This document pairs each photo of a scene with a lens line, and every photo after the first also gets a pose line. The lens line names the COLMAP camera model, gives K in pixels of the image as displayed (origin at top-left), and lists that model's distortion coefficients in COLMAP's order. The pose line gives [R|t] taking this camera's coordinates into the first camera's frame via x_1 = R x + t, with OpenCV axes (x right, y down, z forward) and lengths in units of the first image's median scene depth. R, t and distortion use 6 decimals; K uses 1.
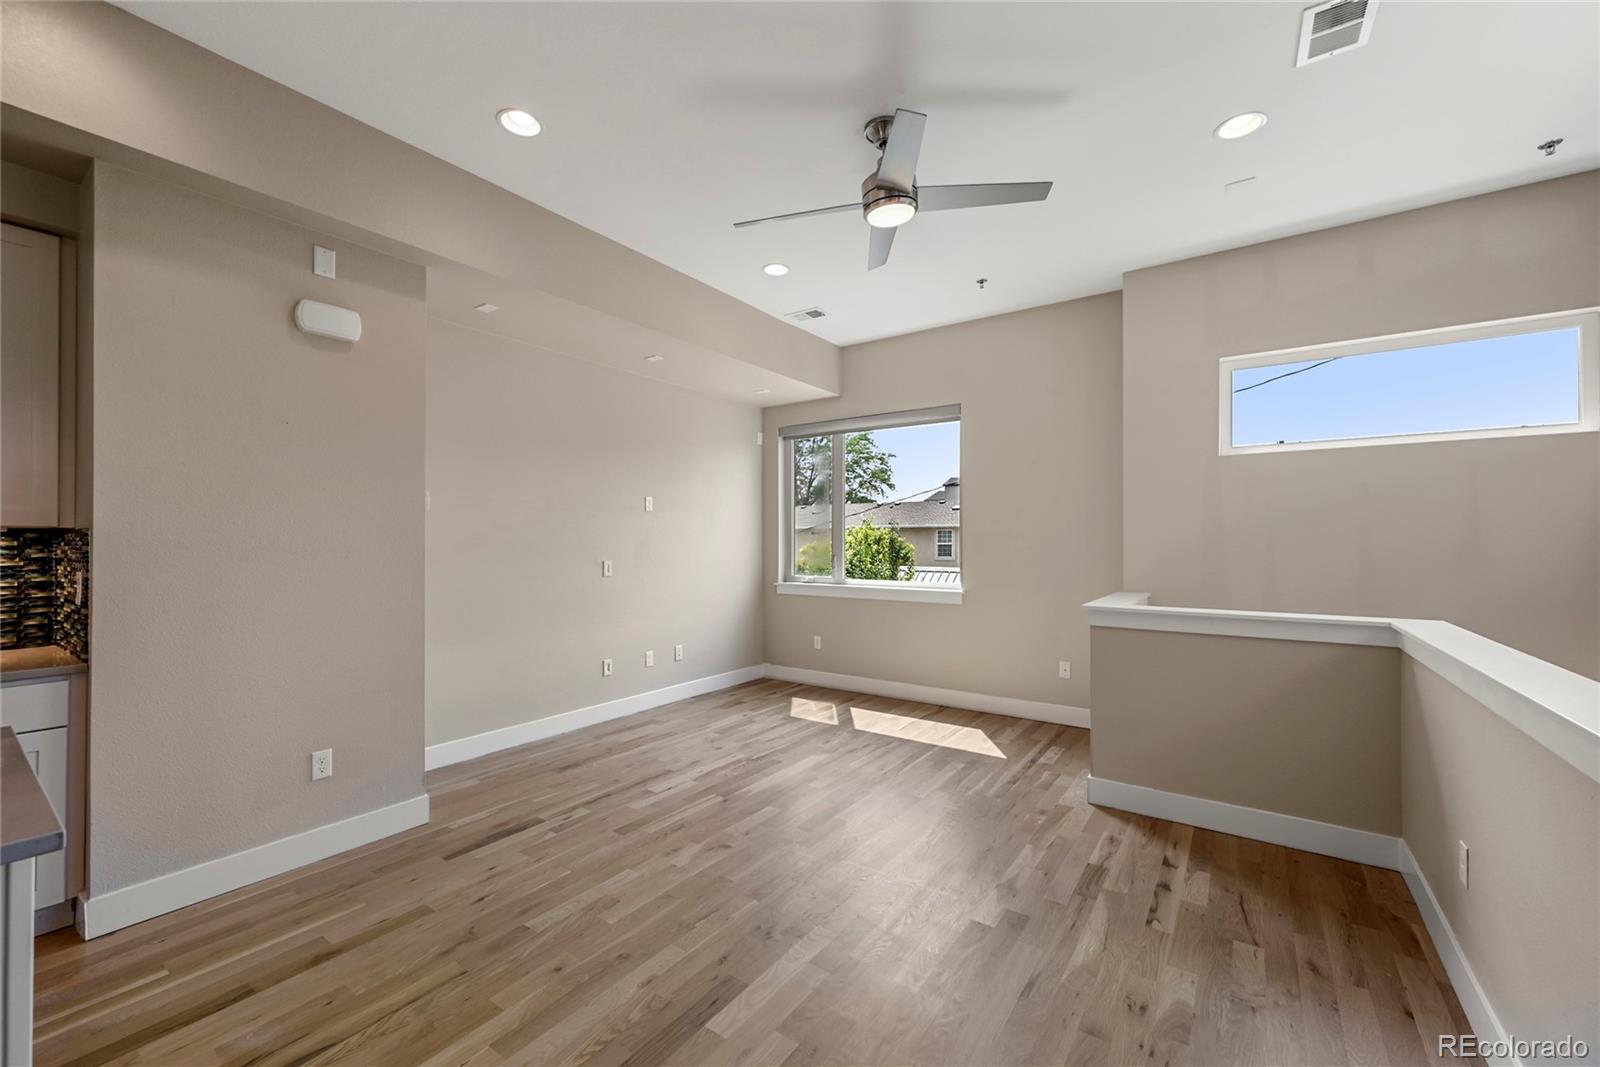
lens RADIAL K [[636.2, 0, 797.6], [0, 636.2, 537.5], [0, 0, 1]] dist [0.000239, -0.000318]
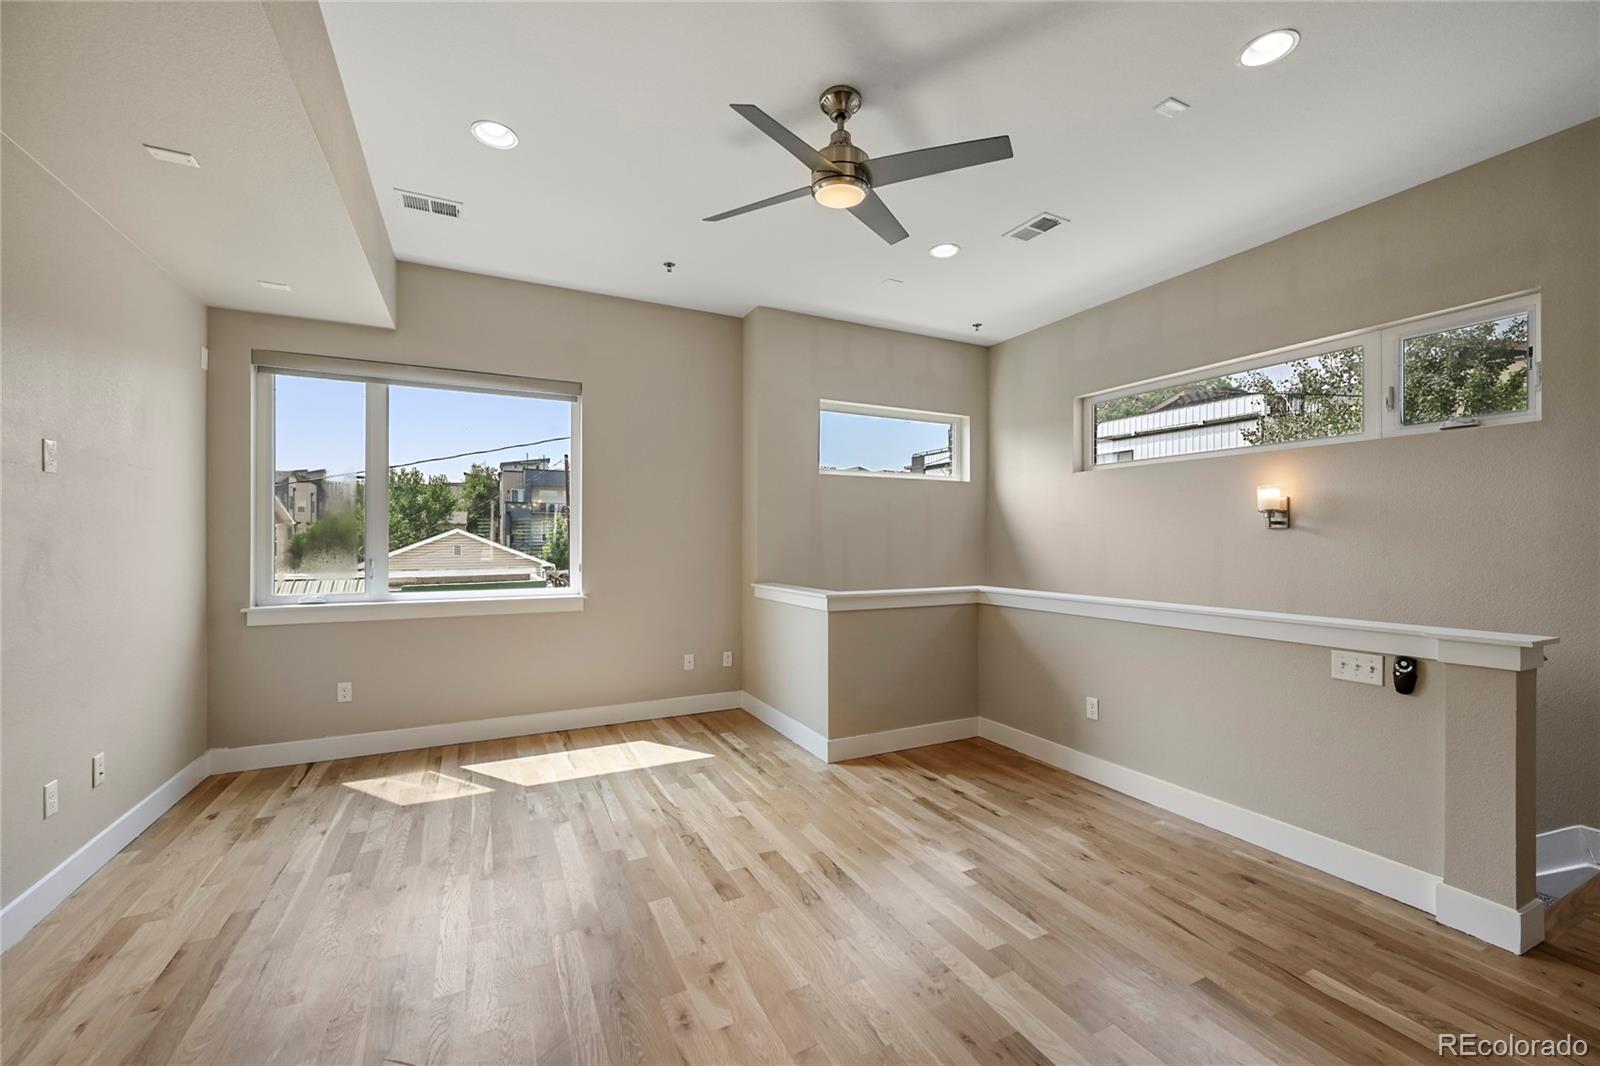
lens RADIAL K [[636.2, 0, 797.6], [0, 636.2, 537.0], [0, 0, 1]] dist [0.000239, -0.000318]
pose [[0.472992, 0.003782, 0.881059, -0.458726], [-0.004290, 0.999989, -0.001990, 0.004671], [-0.881056, -0.002839, 0.473003, 0.385333]]
